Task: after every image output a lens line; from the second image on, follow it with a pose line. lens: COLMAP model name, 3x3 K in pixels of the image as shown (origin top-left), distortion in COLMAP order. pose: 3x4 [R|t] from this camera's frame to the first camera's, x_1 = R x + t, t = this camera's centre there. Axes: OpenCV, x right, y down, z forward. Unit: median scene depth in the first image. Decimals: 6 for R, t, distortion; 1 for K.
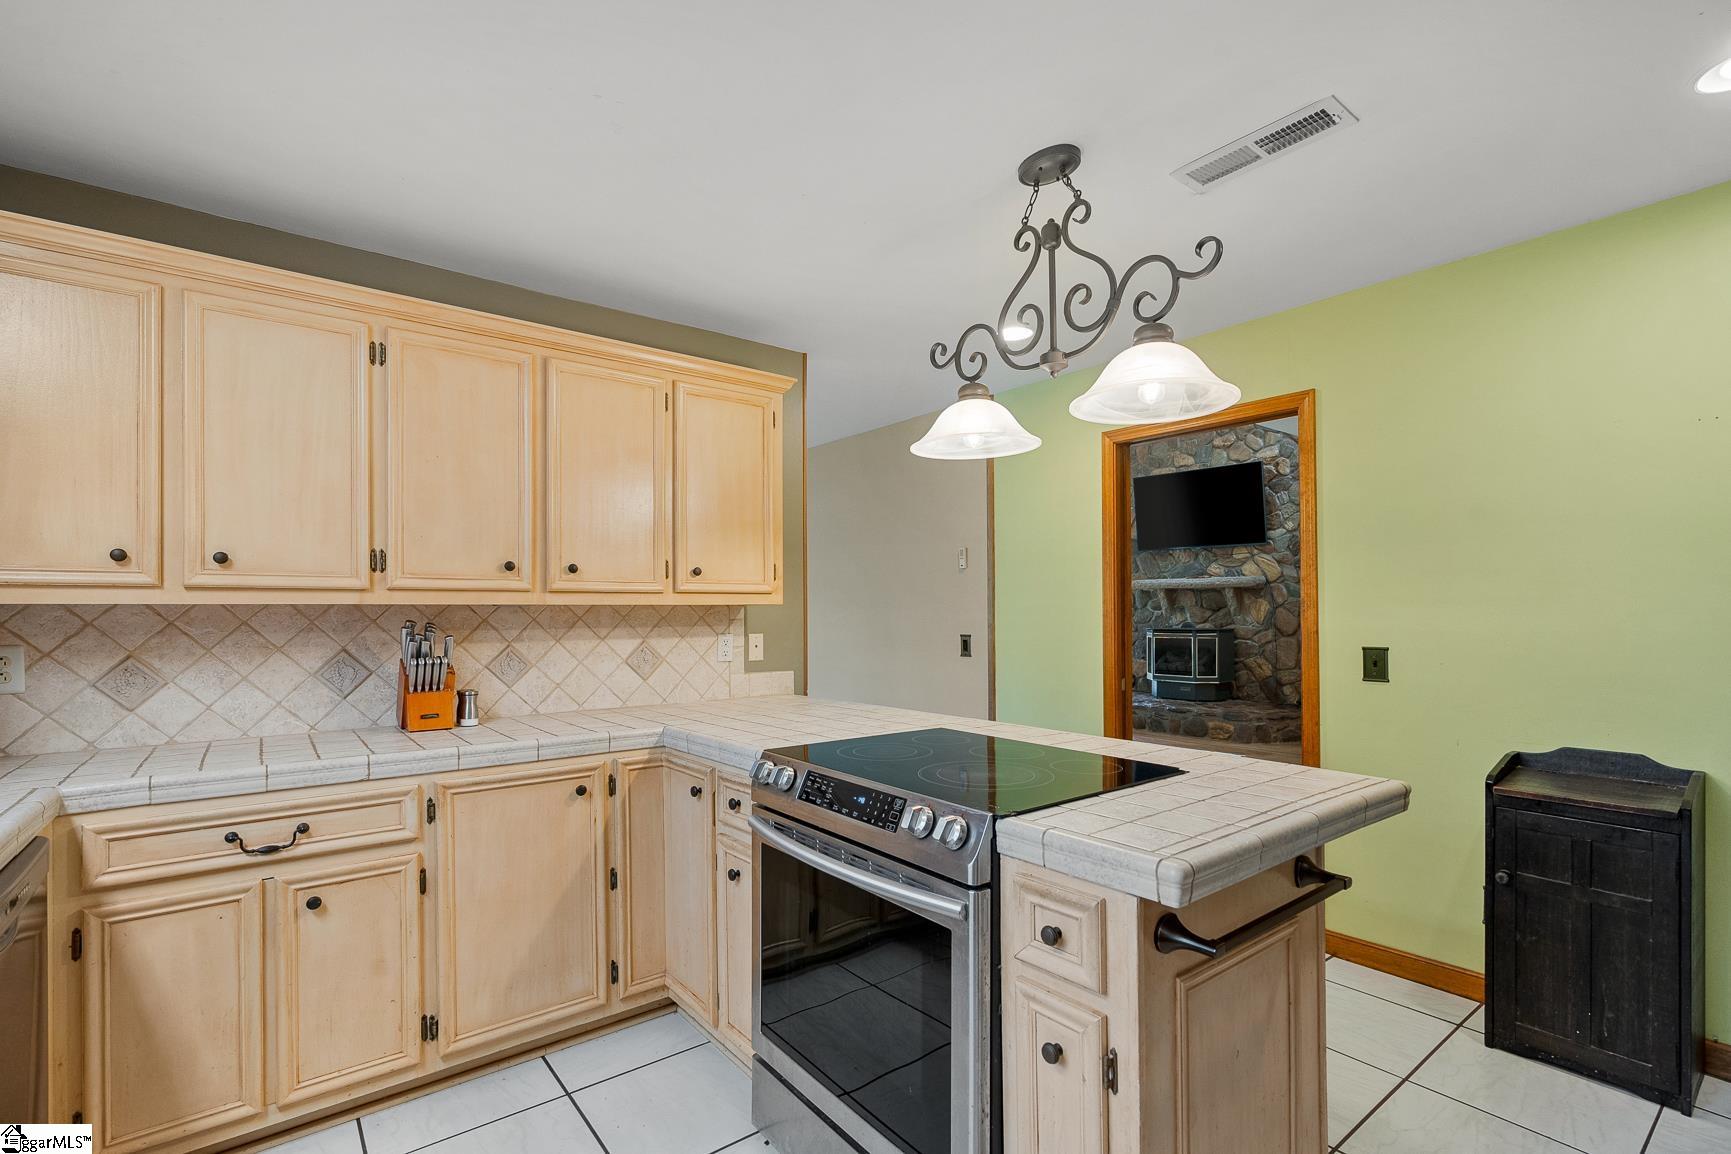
lens RADIAL K [[783.1, 0, 880.4], [0, 783.1, 606.6], [0, 0, 1]] dist [-0.013322, 0.003795]
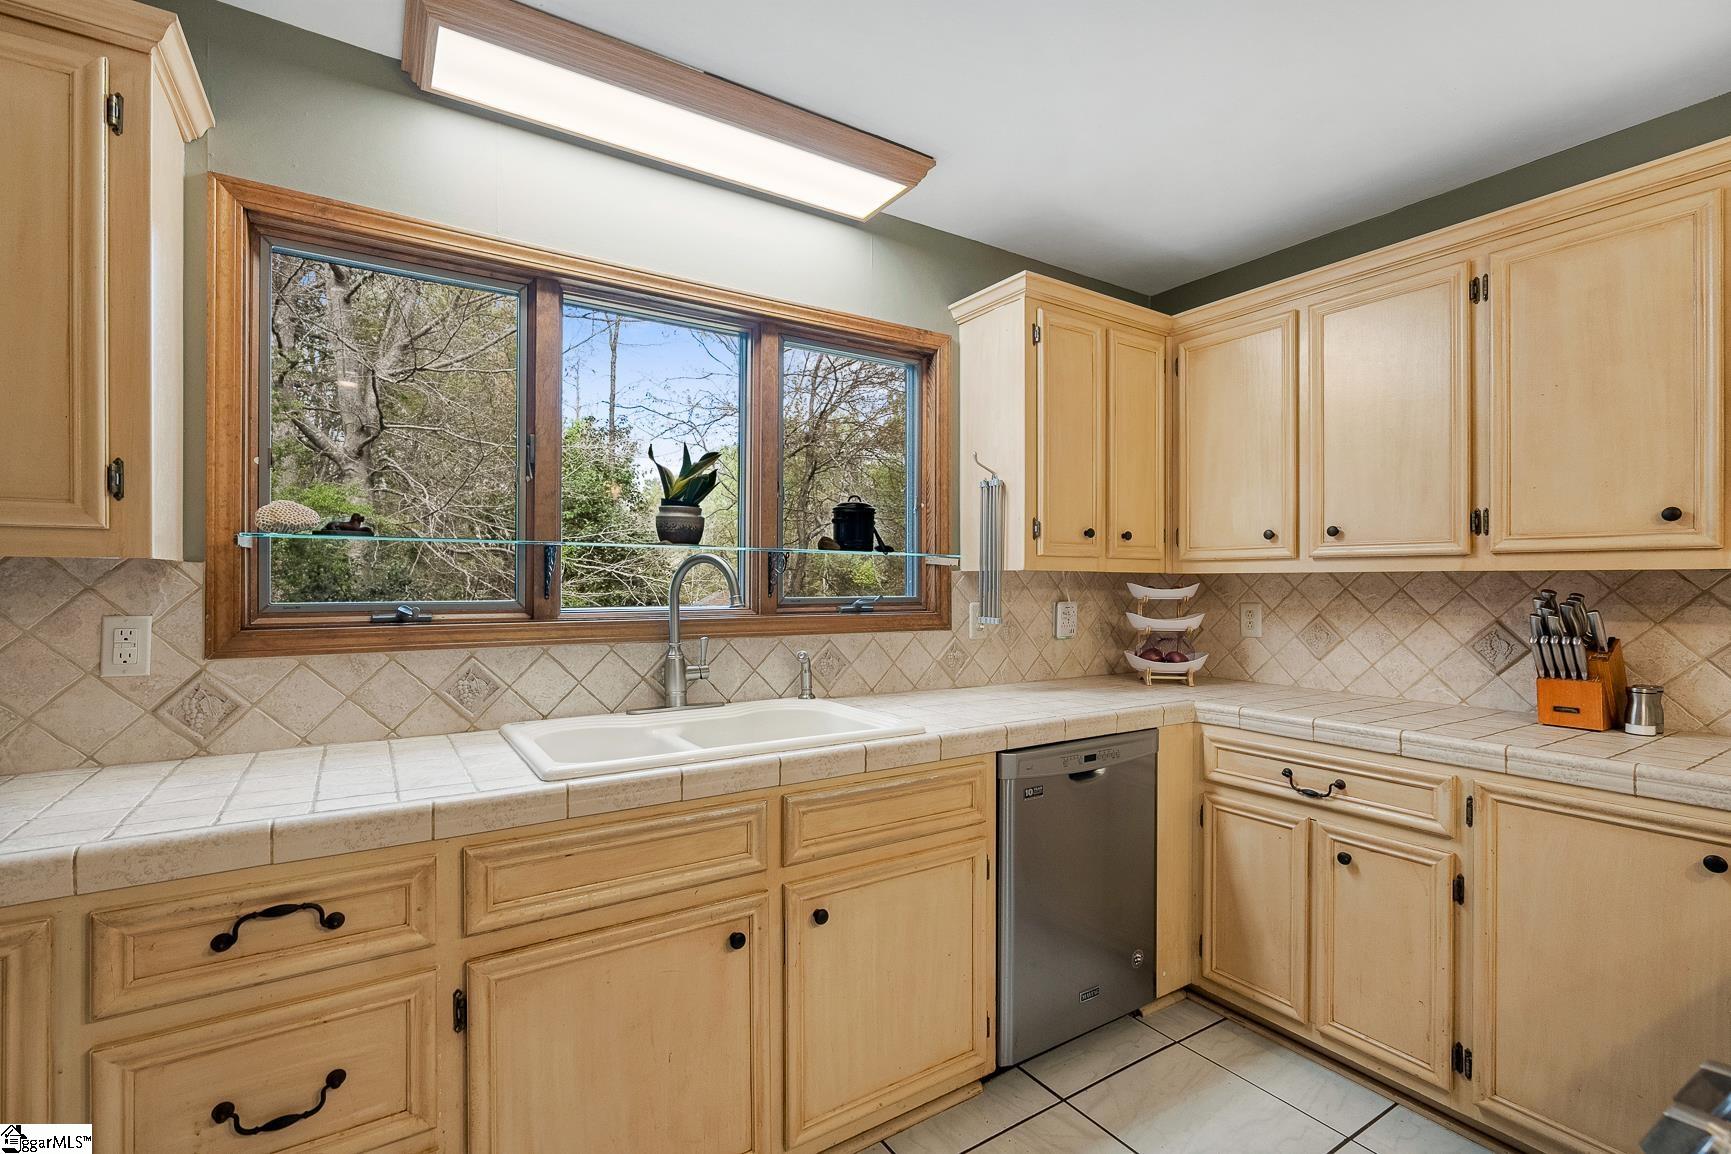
lens RADIAL K [[783.1, 0, 856.5], [0, 783.1, 582.9], [0, 0, 1]] dist [-0.013322, 0.003795]
pose [[-0.103828, 0.006513, -0.994574, 0.315840], [0.004694, 0.999971, 0.006058, 0.002039], [0.994584, -0.004039, -0.103856, 0.386642]]
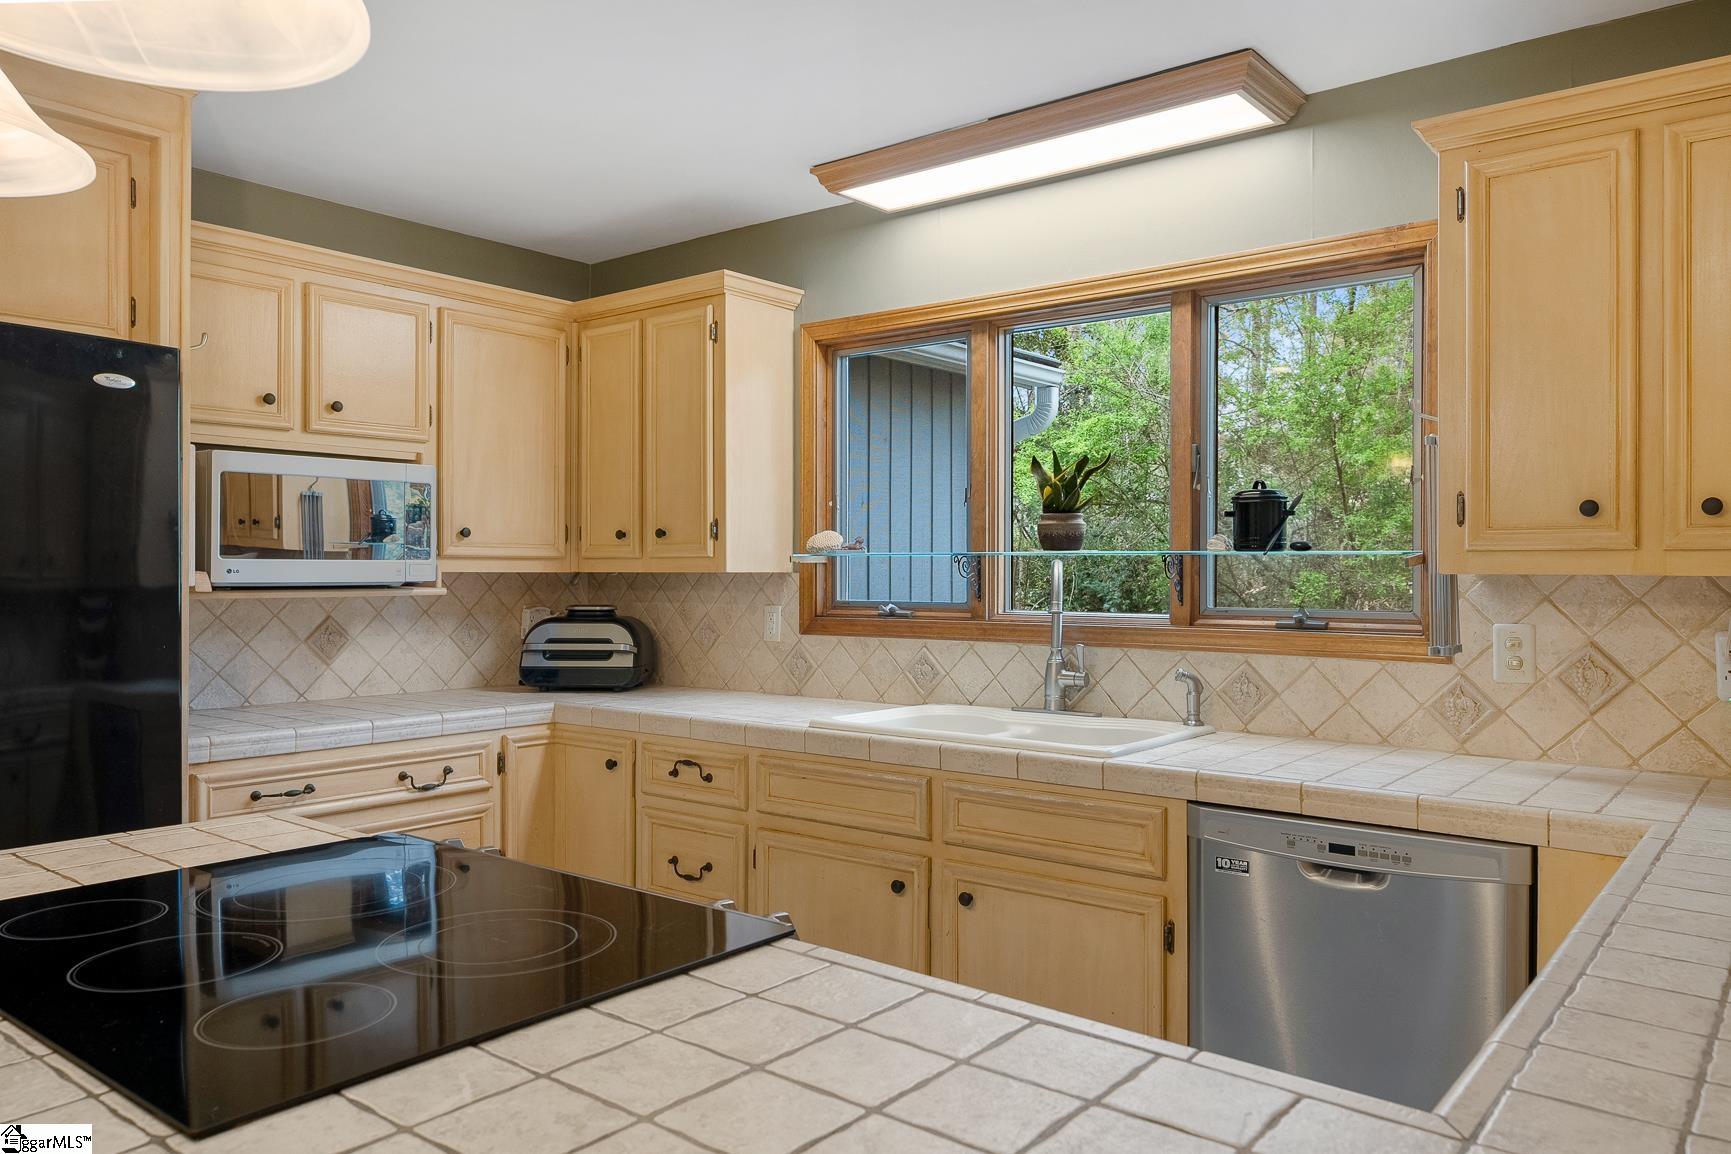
lens RADIAL K [[1232.7, 0, 863.3], [0, 1232.7, 577.2], [0, 0, 1]] dist [0.005699, -0.001478]
pose [[-0.977857, 0.003956, -0.209237, -0.041540], [0.004390, 0.999989, -0.001608, -0.005392], [0.209228, -0.002491, -0.977864, 1.466441]]
